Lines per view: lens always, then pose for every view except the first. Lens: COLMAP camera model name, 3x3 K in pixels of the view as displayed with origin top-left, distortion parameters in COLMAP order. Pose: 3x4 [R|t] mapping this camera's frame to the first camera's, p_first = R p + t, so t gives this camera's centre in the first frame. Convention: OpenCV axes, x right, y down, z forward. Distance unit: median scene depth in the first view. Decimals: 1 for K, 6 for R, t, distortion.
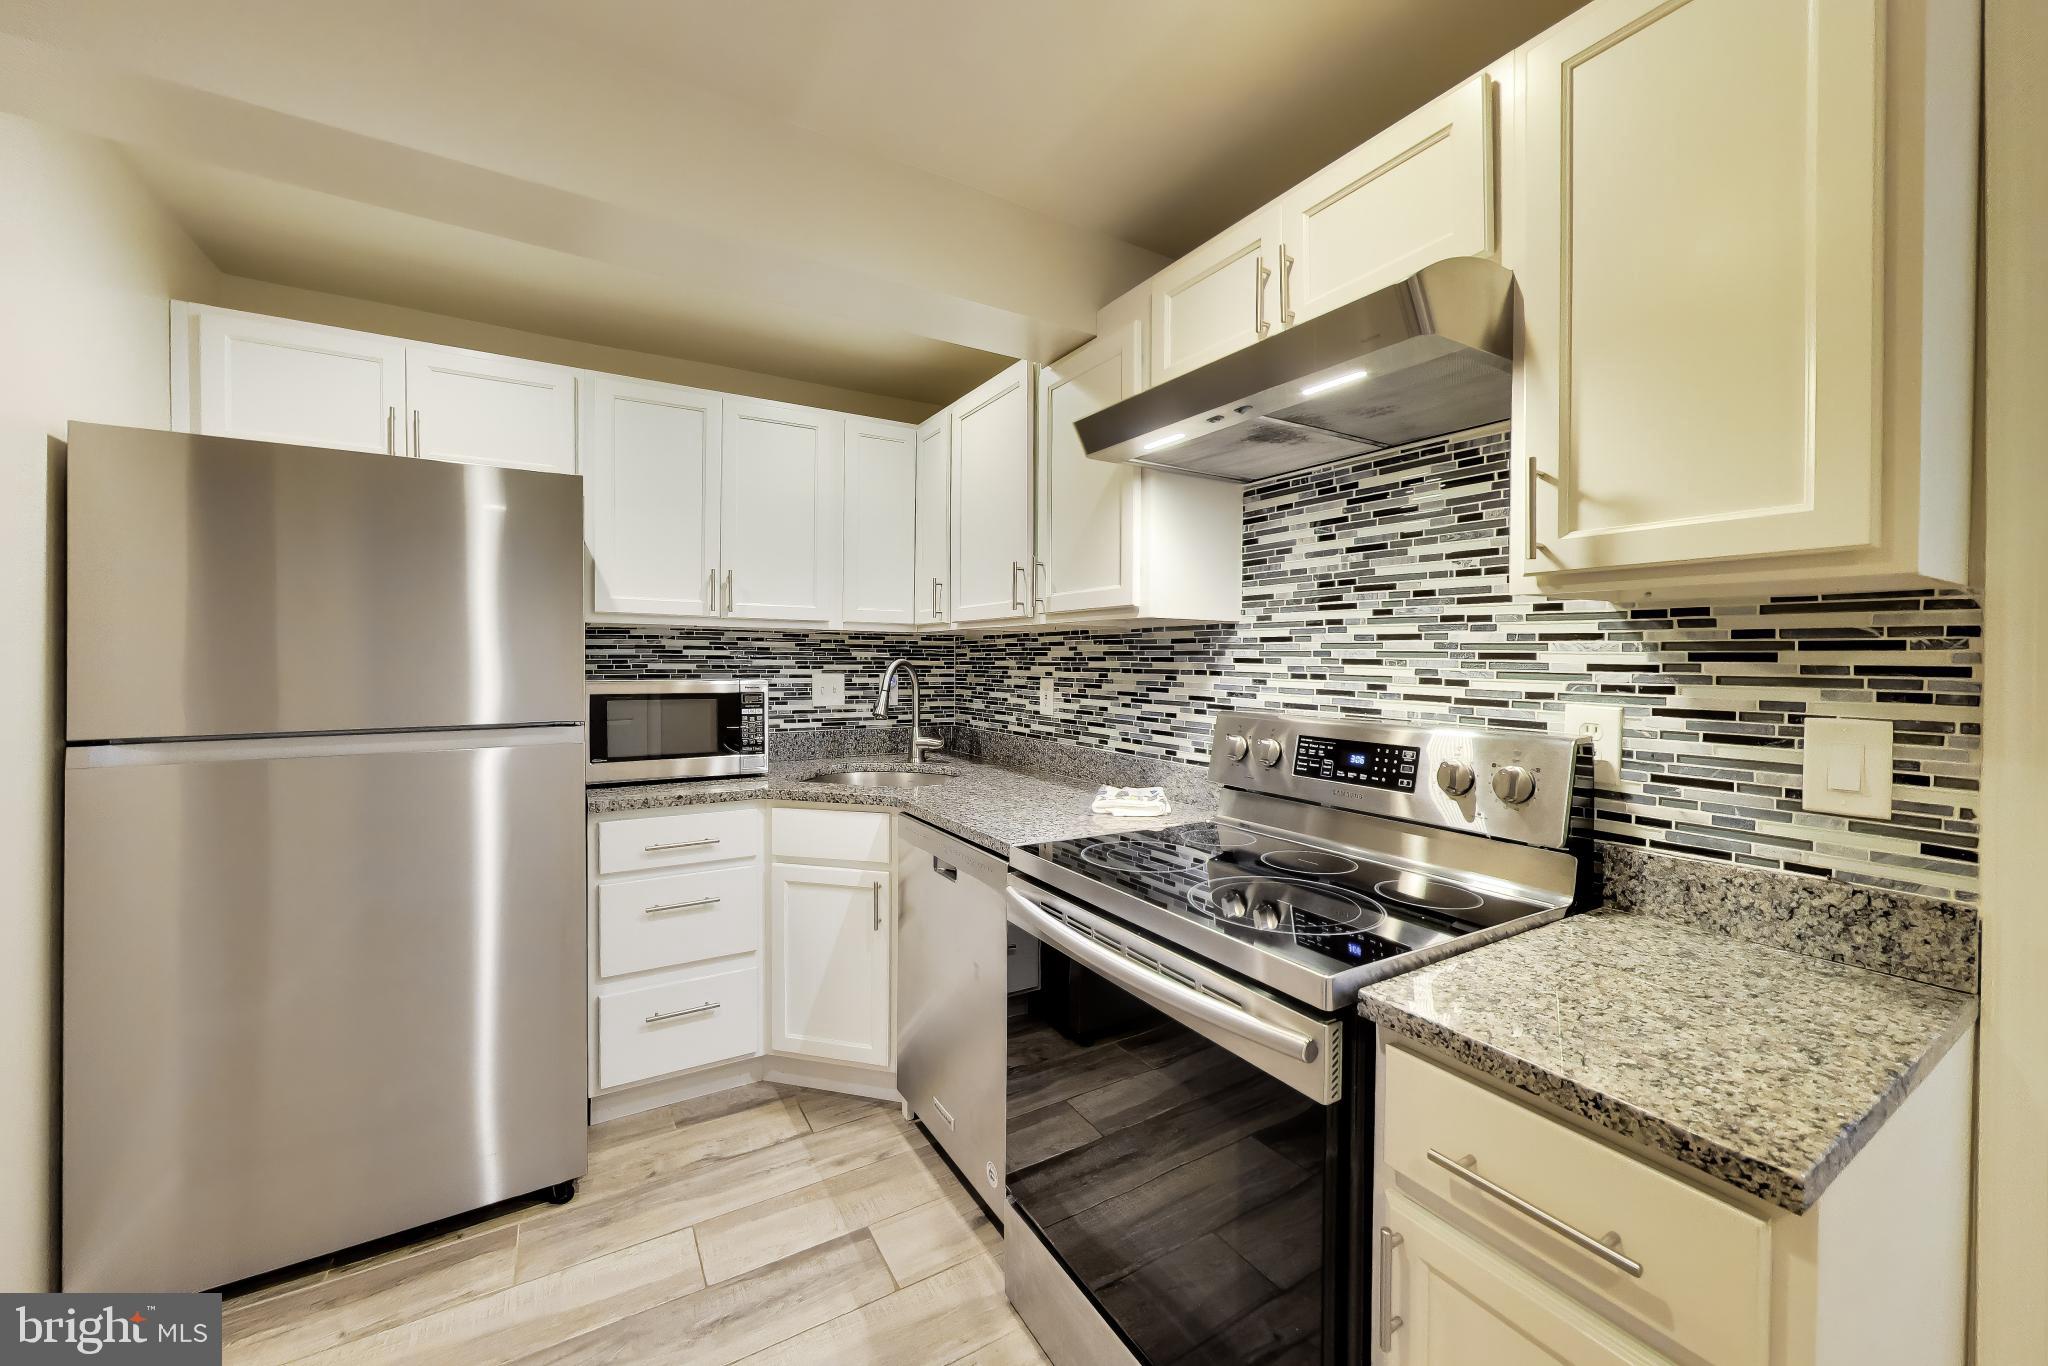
lens RADIAL K [[769.1, 0, 1020.1], [0, 769.1, 668.0], [0, 0, 1]] dist [-0.002003, -0.000288]
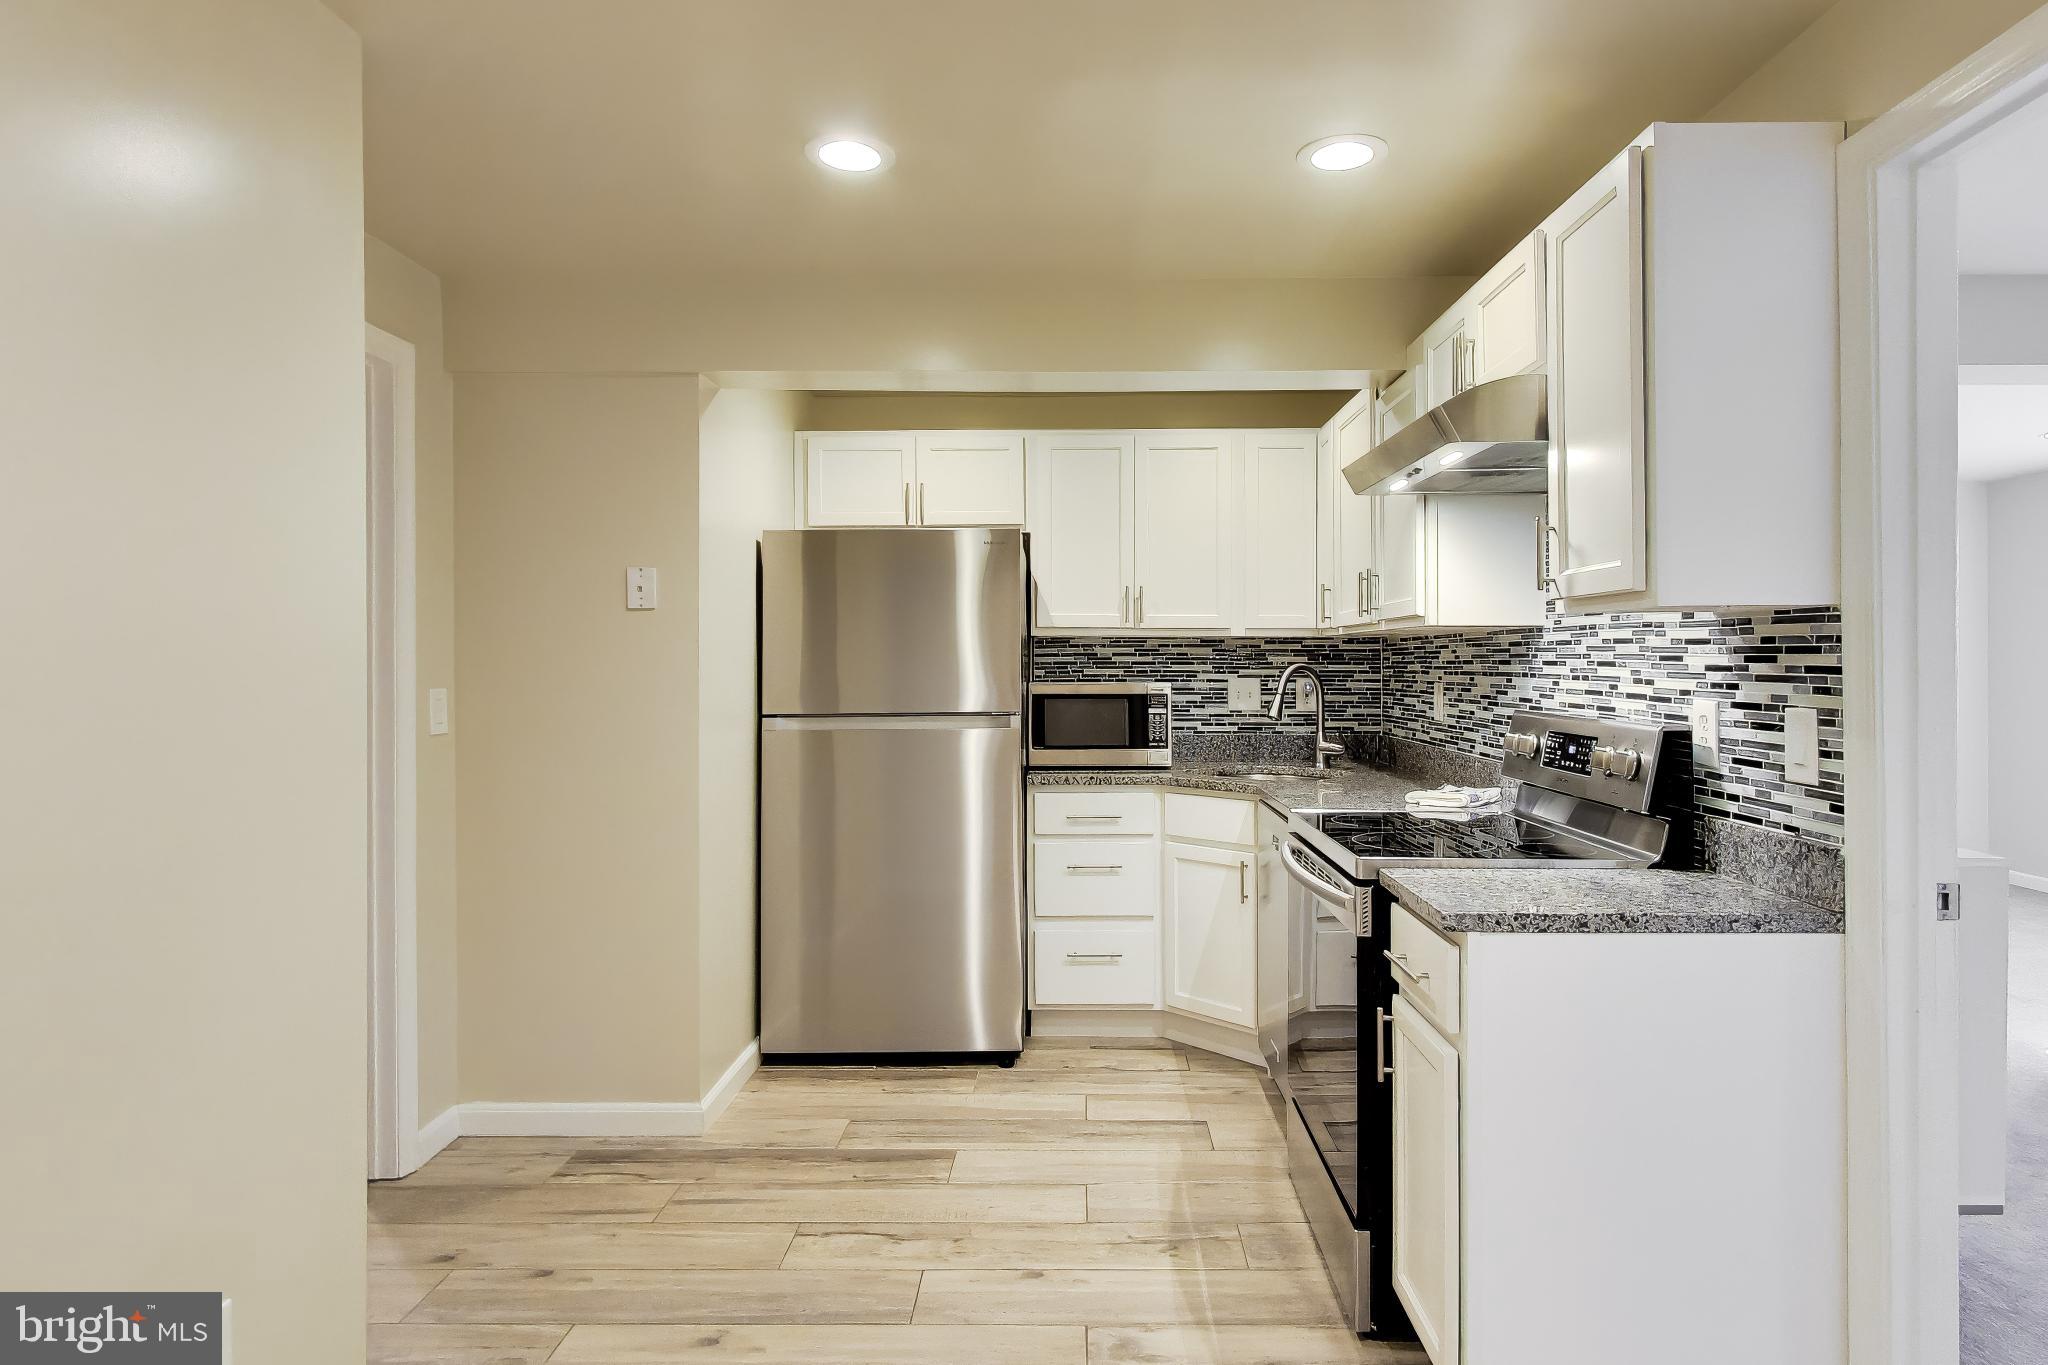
lens RADIAL K [[1133.5, 0, 1024.0], [0, 1133.5, 682.5], [0, 0, 1]] dist [-0.095046, -0.000452]
pose [[0.833235, 0.001905, -0.552916, 0.486620], [0.001068, 0.999987, 0.005055, 0.007329], [0.552918, -0.004802, 0.833222, -0.586323]]
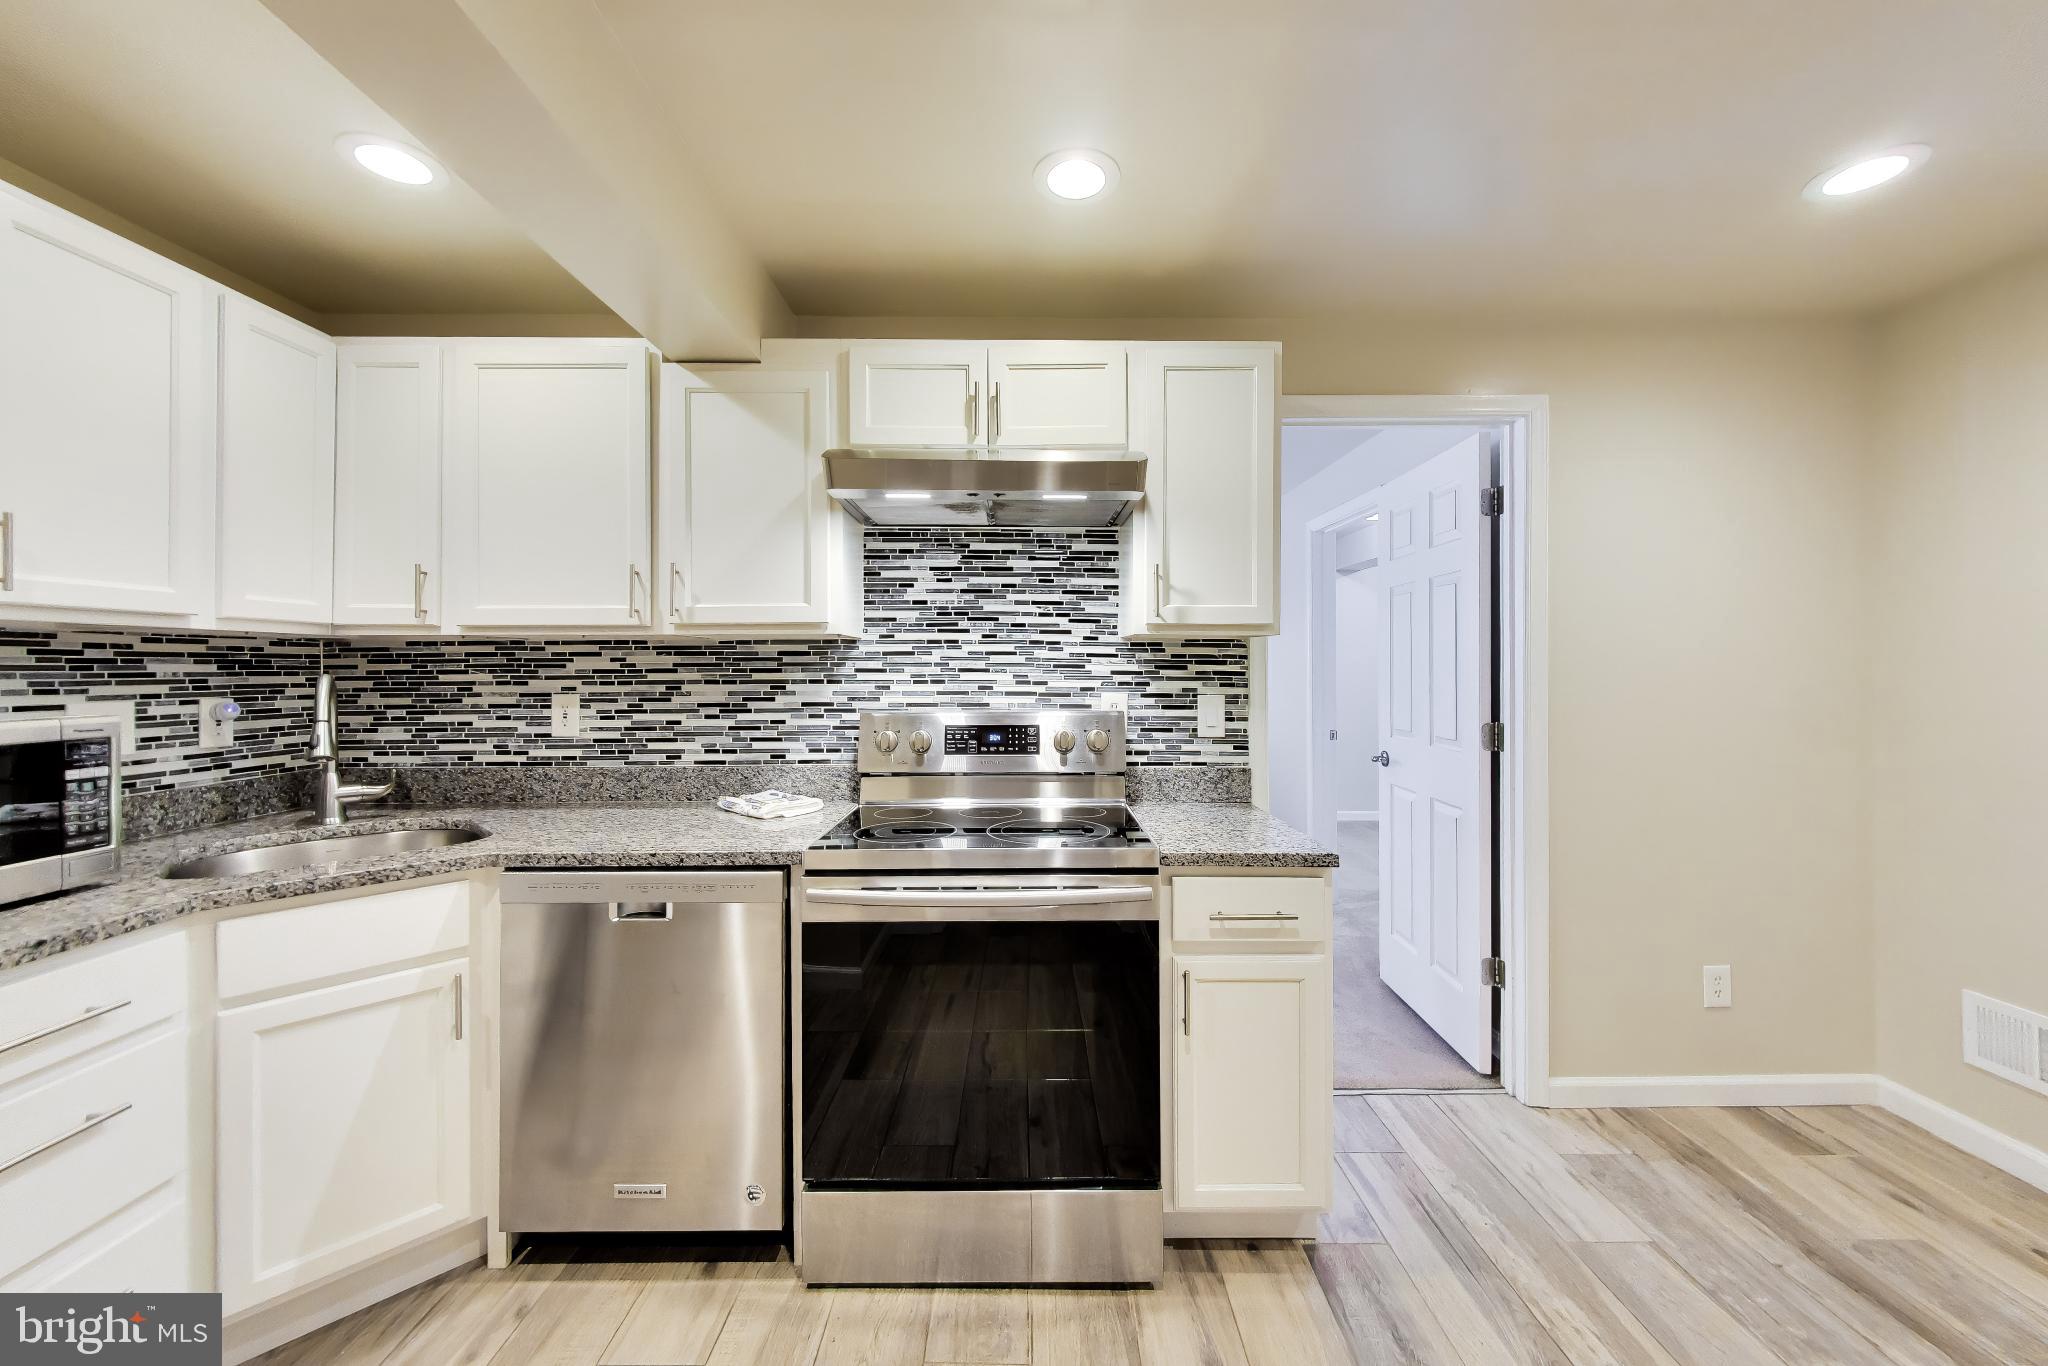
lens RADIAL K [[769.1, 0, 1020.1], [0, 769.1, 668.0], [0, 0, 1]] dist [-0.002003, -0.000288]
pose [[0.507620, -0.010107, 0.861522, -0.579583], [0.016764, 0.999858, 0.001853, -0.011056], [-0.861418, 0.013502, 0.507717, 0.159655]]
